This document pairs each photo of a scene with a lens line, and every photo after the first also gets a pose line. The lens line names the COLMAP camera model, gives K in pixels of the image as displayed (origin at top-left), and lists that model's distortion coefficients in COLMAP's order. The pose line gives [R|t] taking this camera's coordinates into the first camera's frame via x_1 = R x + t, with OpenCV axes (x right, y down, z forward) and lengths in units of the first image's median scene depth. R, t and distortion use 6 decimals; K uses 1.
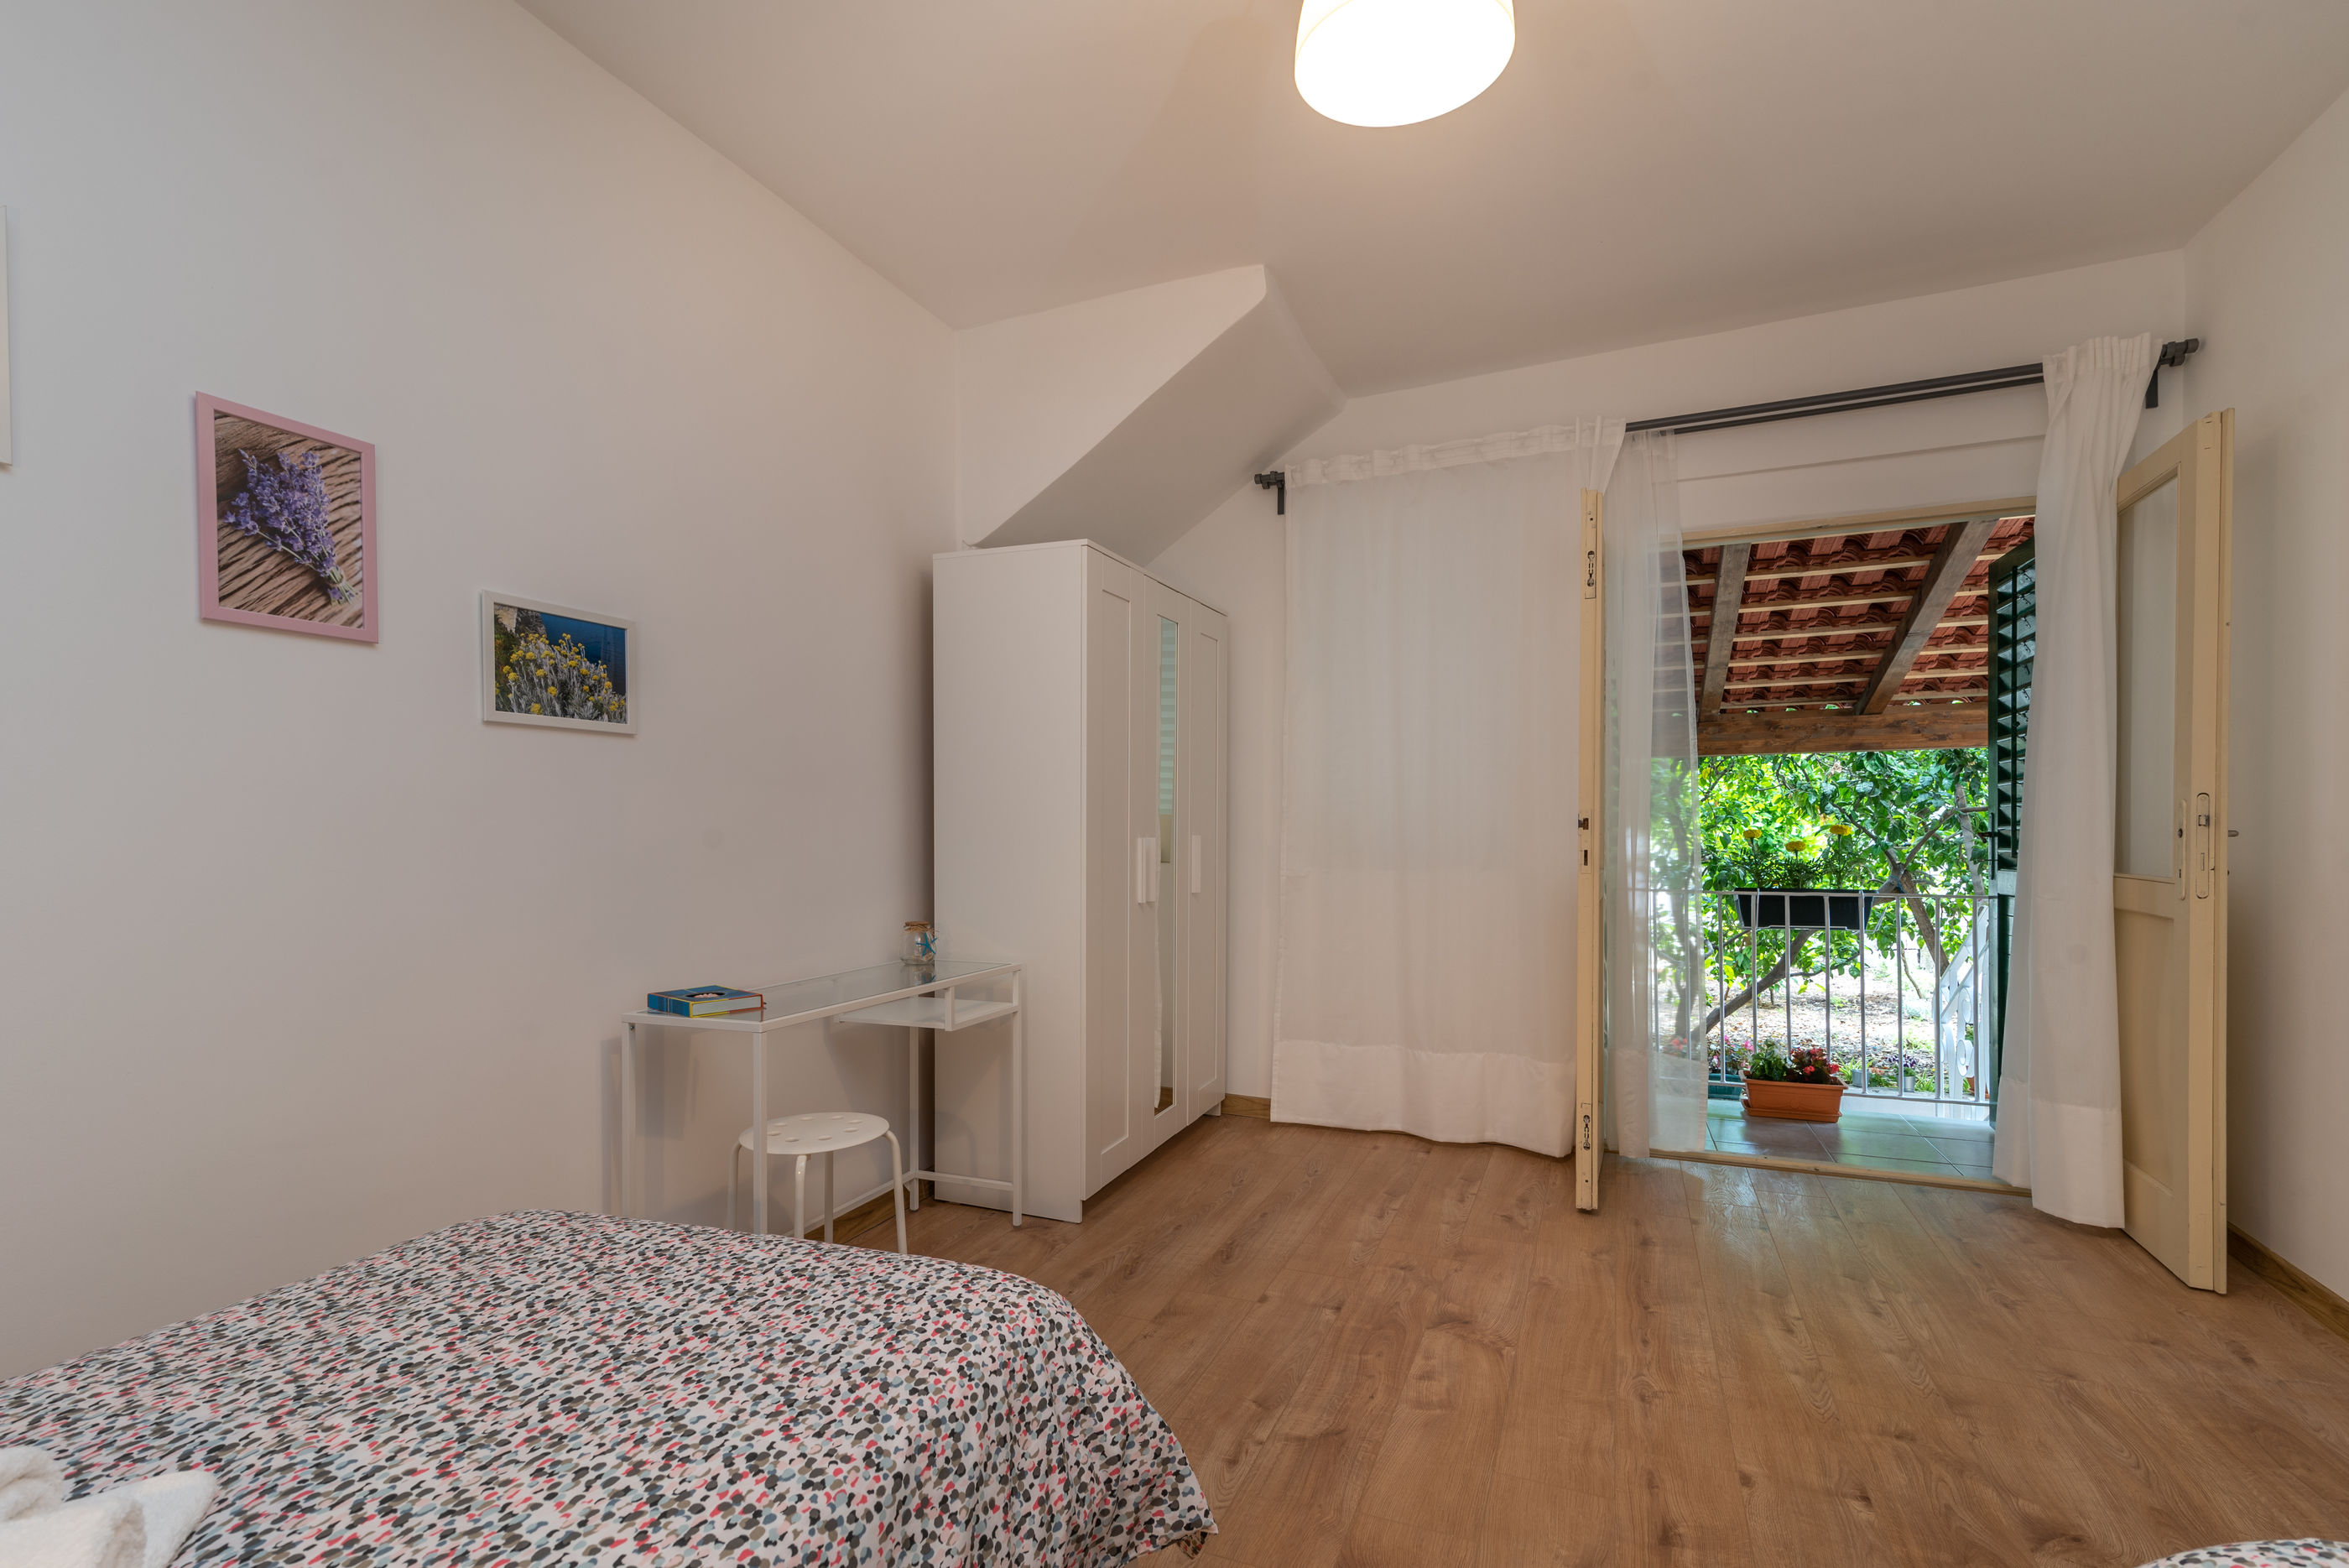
lens RADIAL K [[1083.1, 0, 1170.6], [0, 1083.1, 847.4], [0, 0, 1]] dist [0.015005, -0.001880]
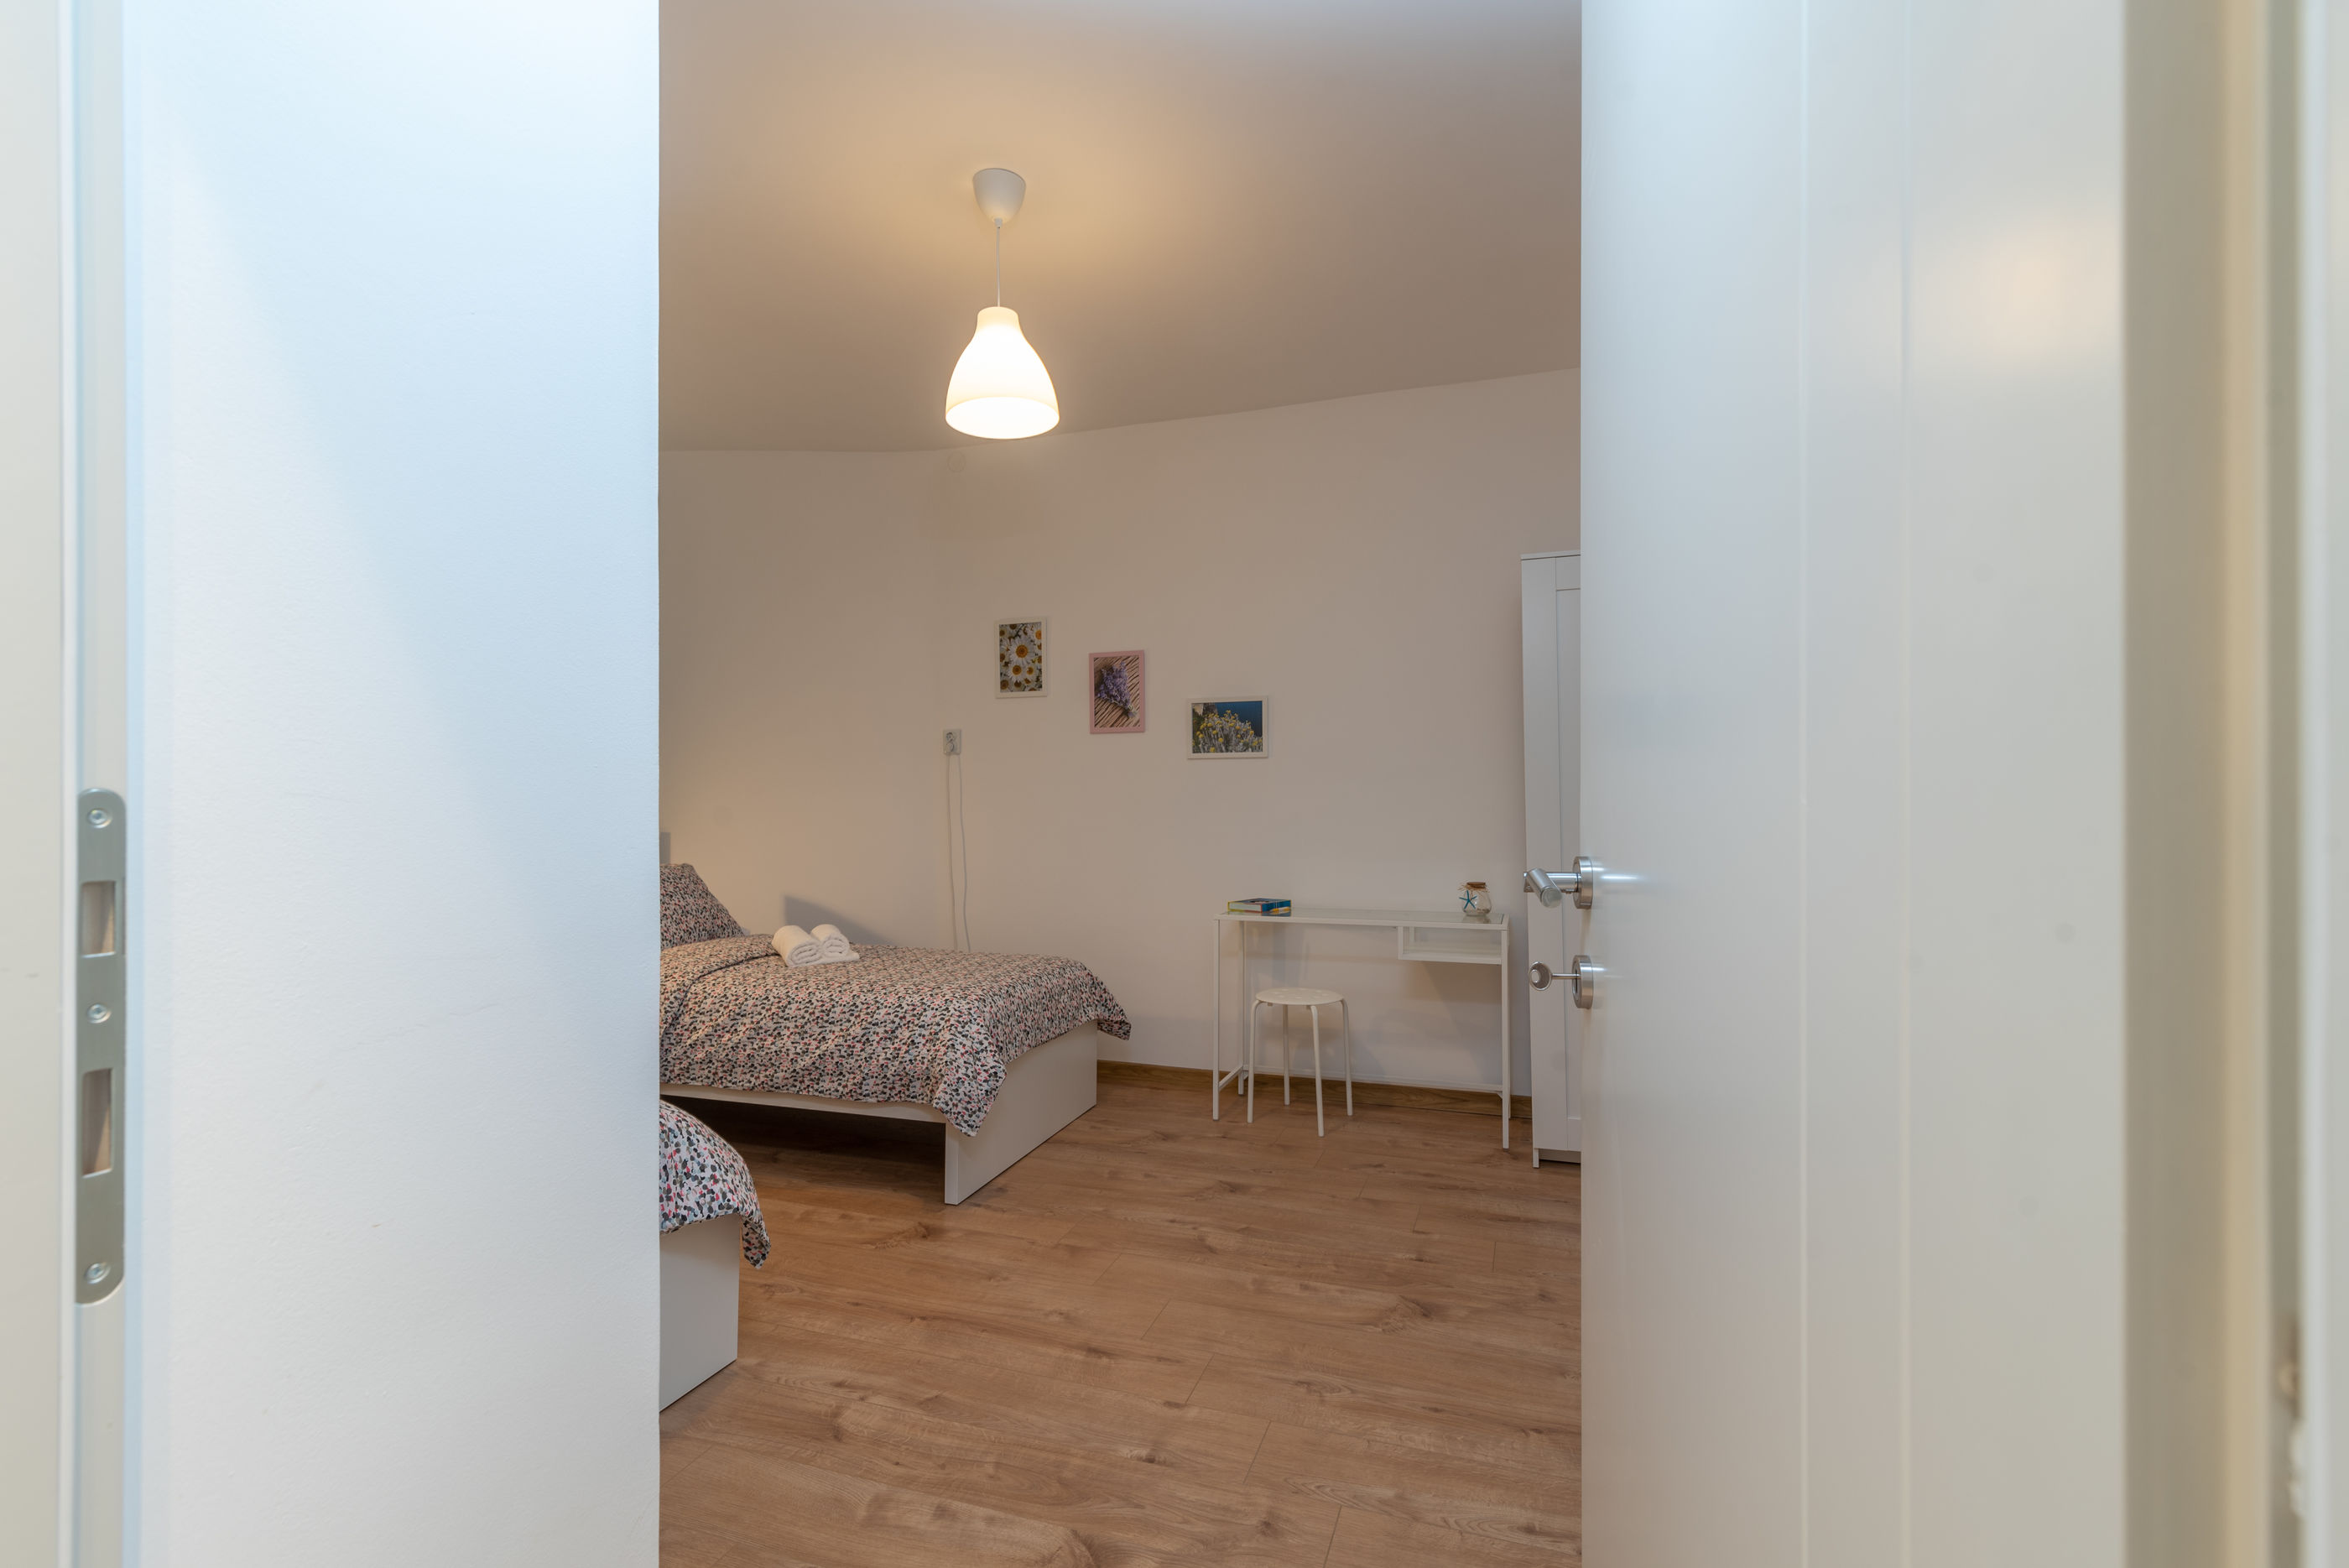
lens RADIAL K [[1083.1, 0, 1178.5], [0, 1083.1, 786.9], [0, 0, 1]] dist [0.015005, -0.001880]
pose [[0.051981, -0.006841, -0.998625, 1.454767], [-0.015185, 0.999856, -0.007640, -0.040506], [0.998533, 0.015561, 0.051869, 0.828483]]
